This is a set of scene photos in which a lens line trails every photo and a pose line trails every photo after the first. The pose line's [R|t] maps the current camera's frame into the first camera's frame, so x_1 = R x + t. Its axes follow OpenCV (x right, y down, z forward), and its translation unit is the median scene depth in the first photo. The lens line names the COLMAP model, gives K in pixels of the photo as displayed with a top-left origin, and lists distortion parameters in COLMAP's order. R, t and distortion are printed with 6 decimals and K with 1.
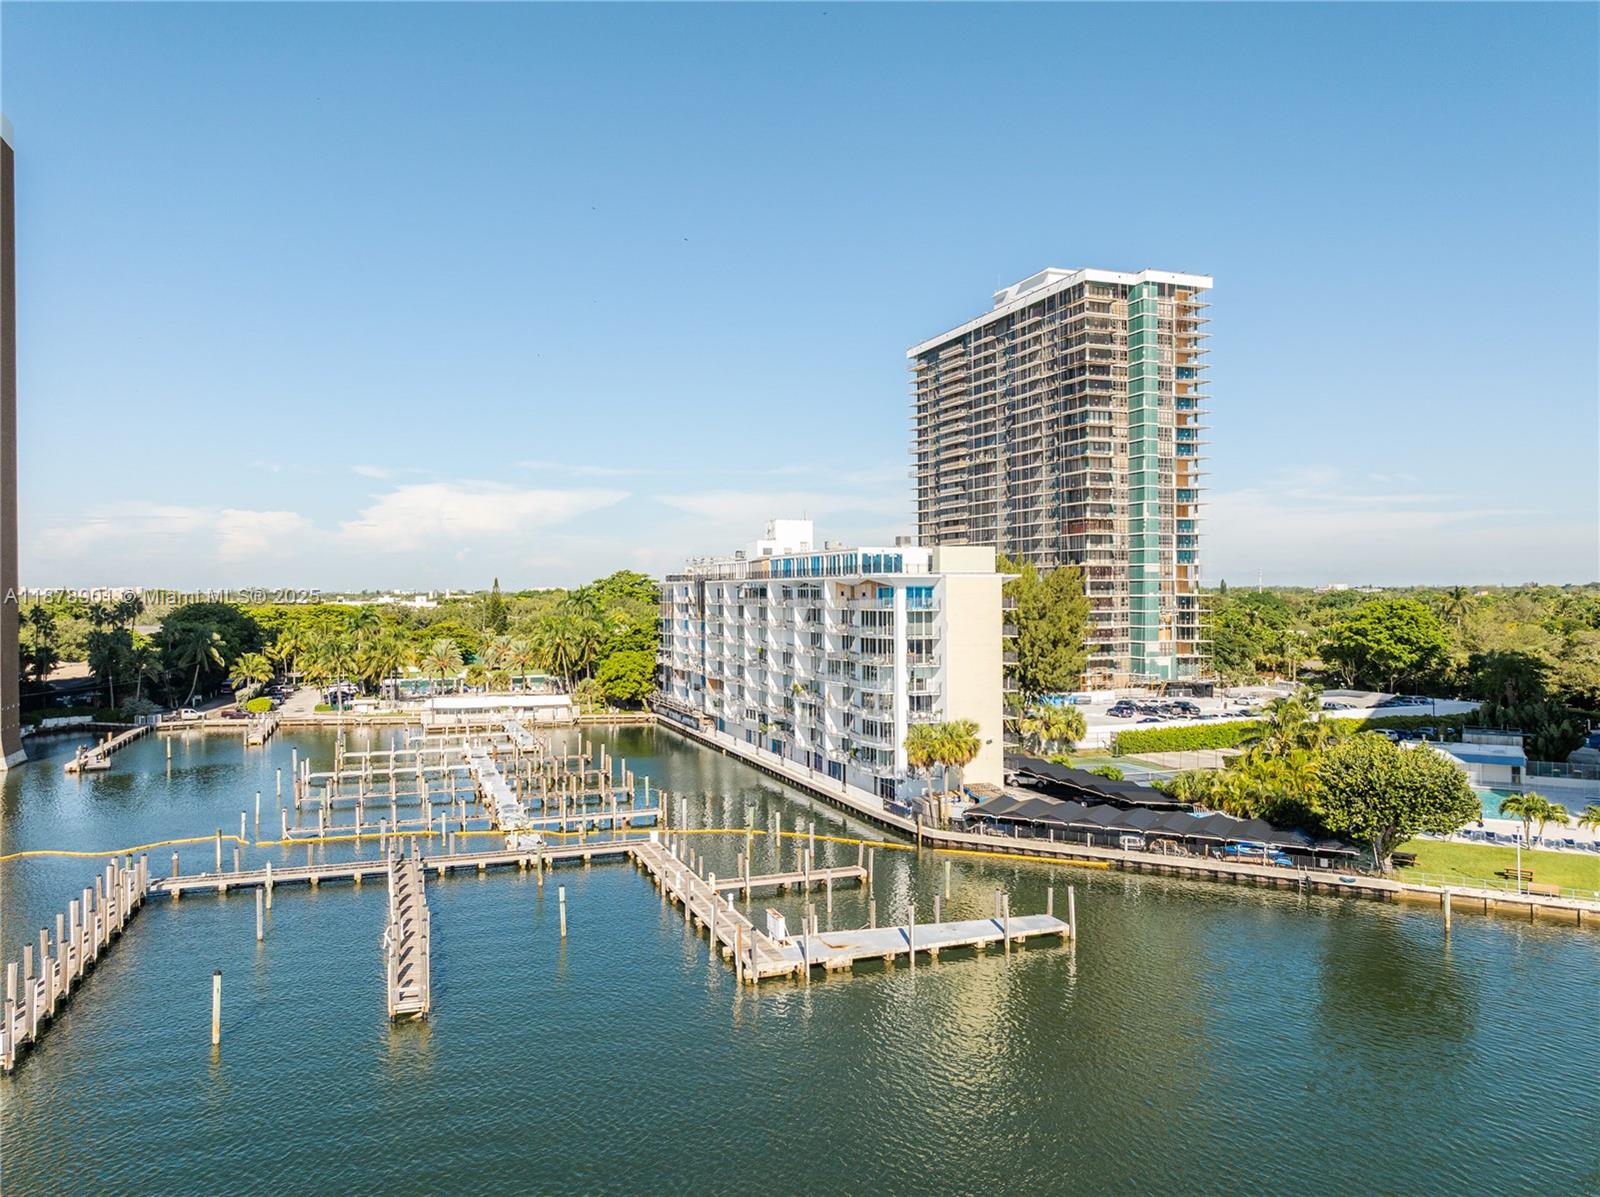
lens RADIAL K [[1113.5, 0, 810.8], [0, 1113.5, 595.7], [0, 0, 1]] dist [0.000568, 0.004199]
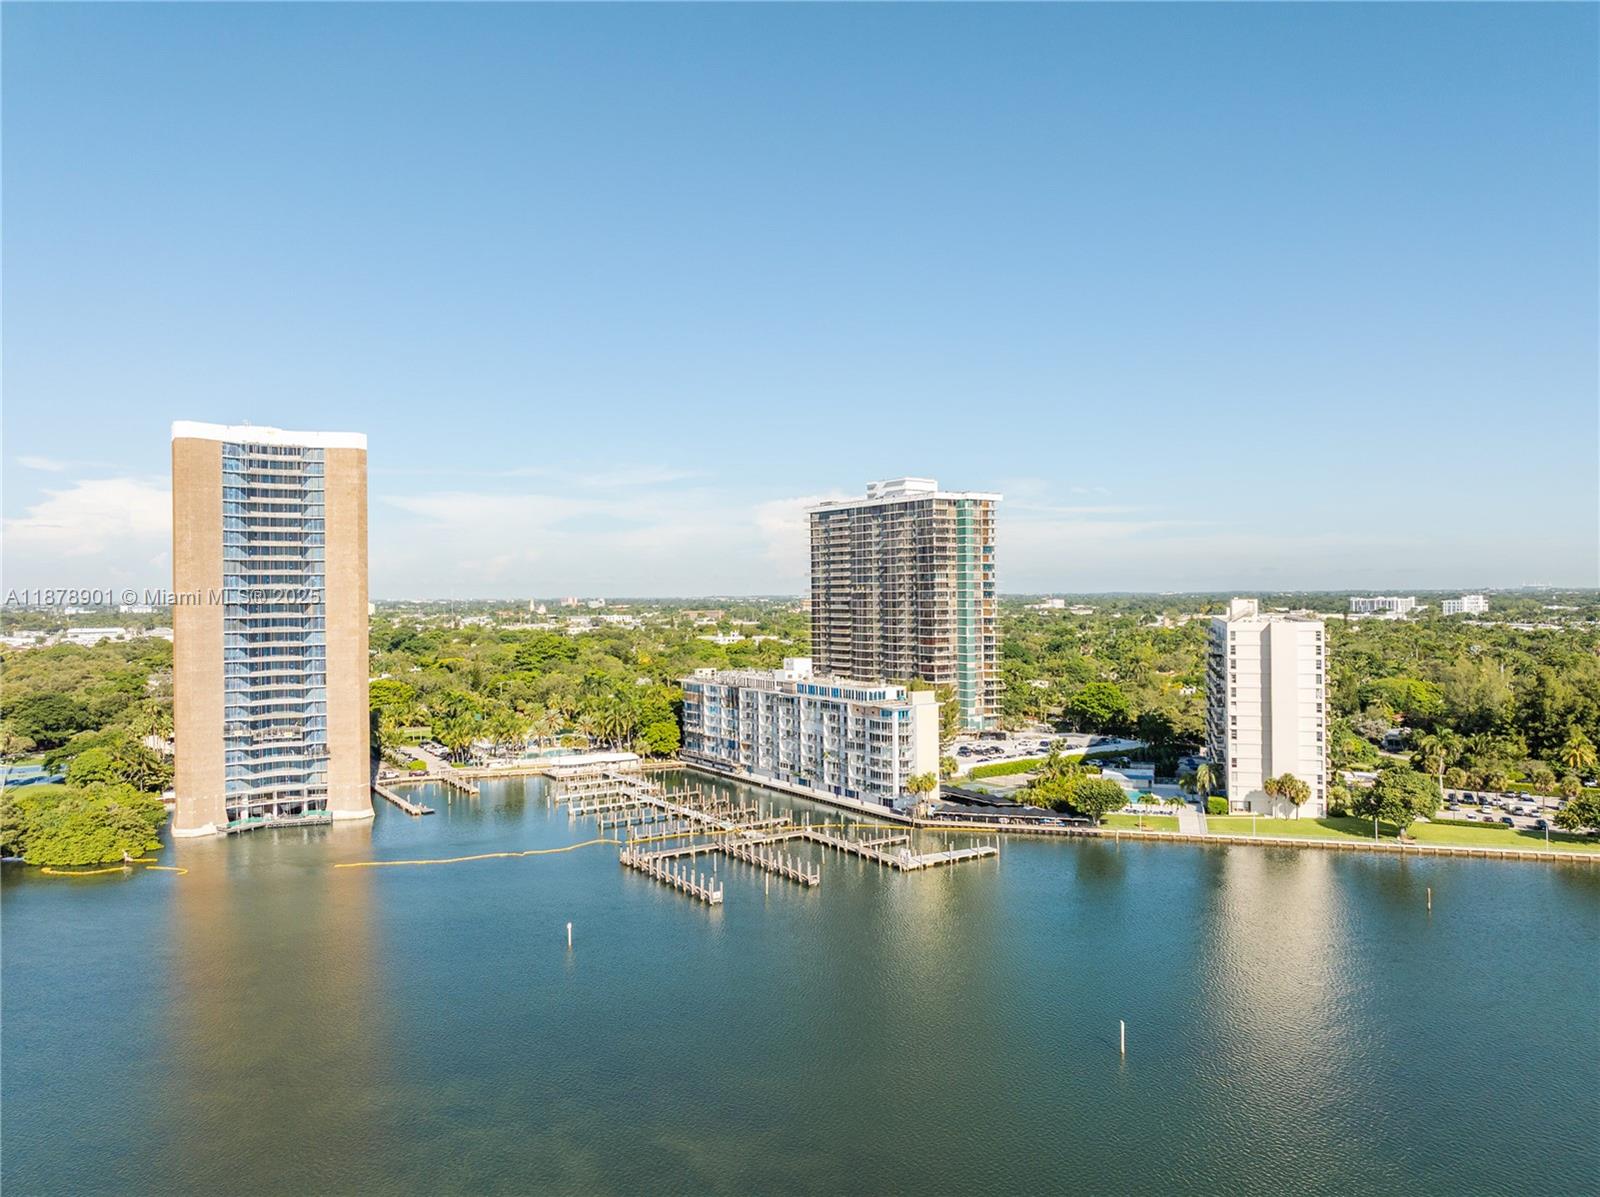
lens RADIAL K [[1113.5, 0, 809.1], [0, 1113.5, 601.6], [0, 0, 1]] dist [0.000568, 0.004199]
pose [[0.974555, -0.006308, 0.224062, -0.356369], [0.005929, 0.999980, 0.002362, -0.142614], [-0.224072, -0.000974, 0.974572, -0.684754]]
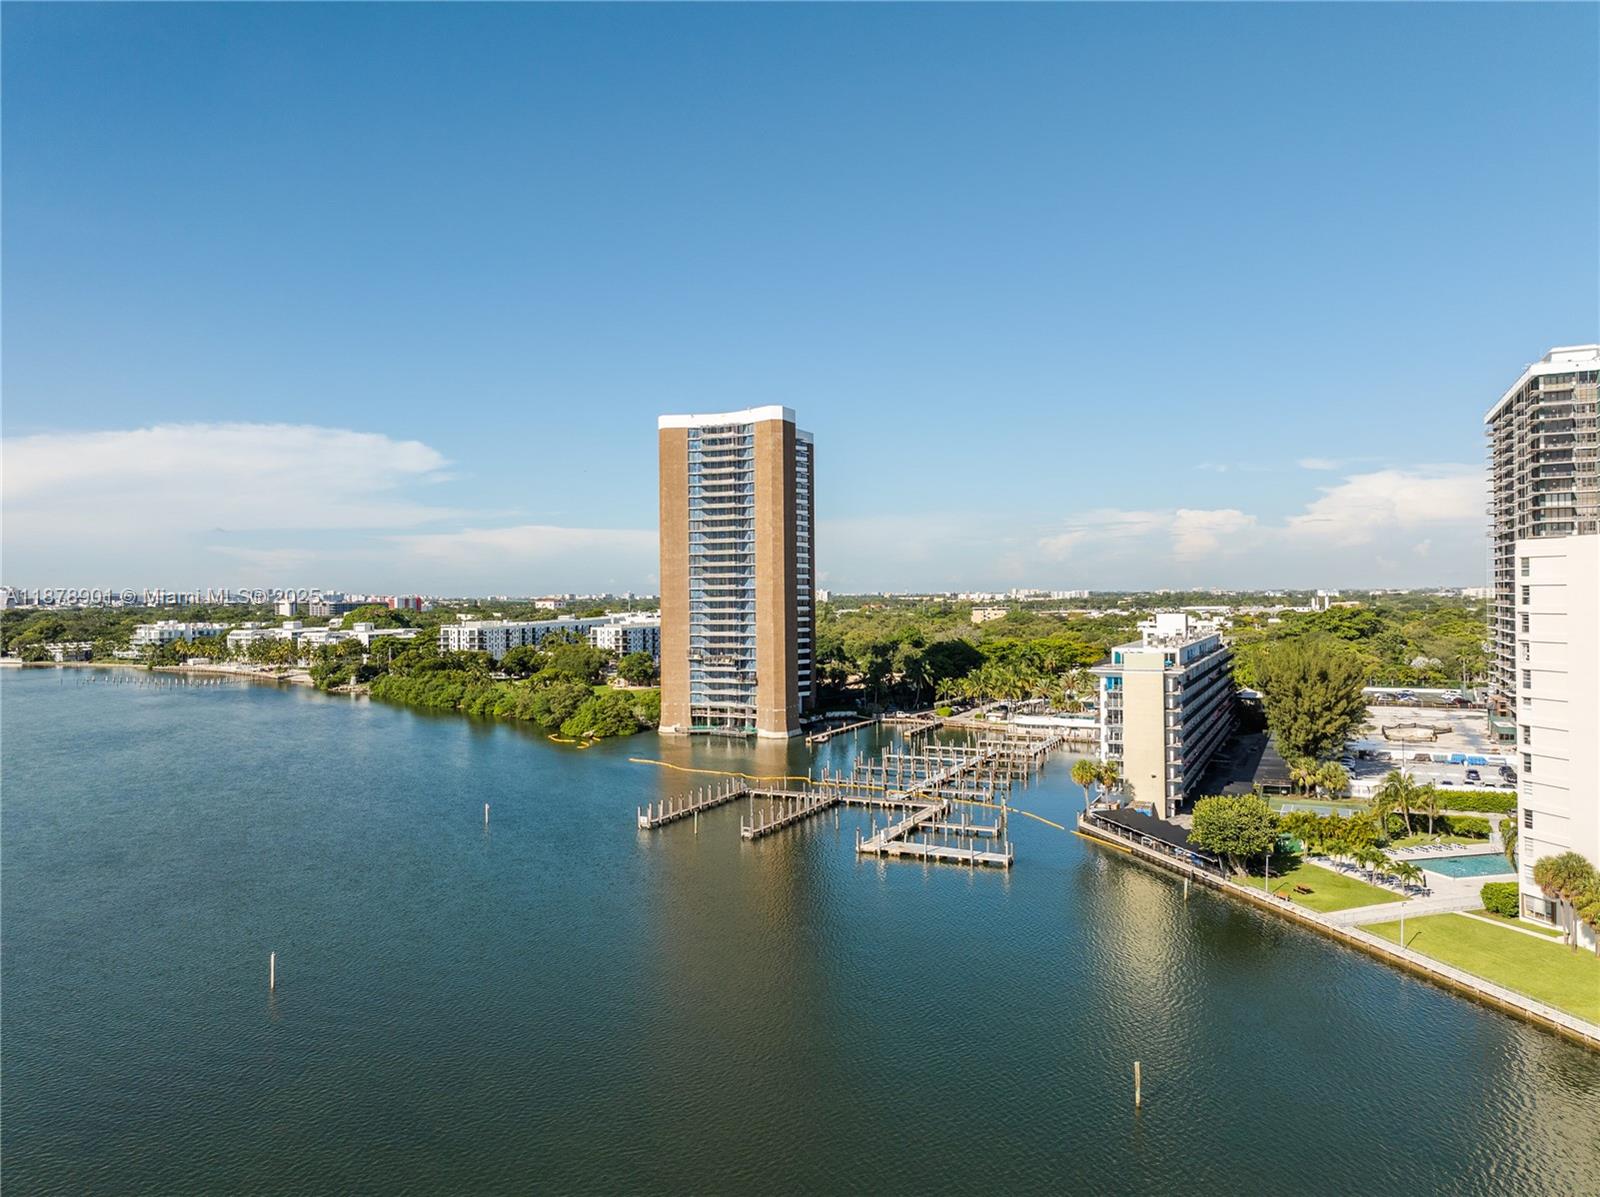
lens RADIAL K [[1113.5, 0, 796.5], [0, 1113.5, 600.1], [0, 0, 1]] dist [0.000568, 0.004199]
pose [[0.685941, 0.001643, -0.727656, 0.595465], [0.004118, 0.999973, 0.006140, -0.082397], [0.727646, -0.007208, 0.685915, -0.285877]]
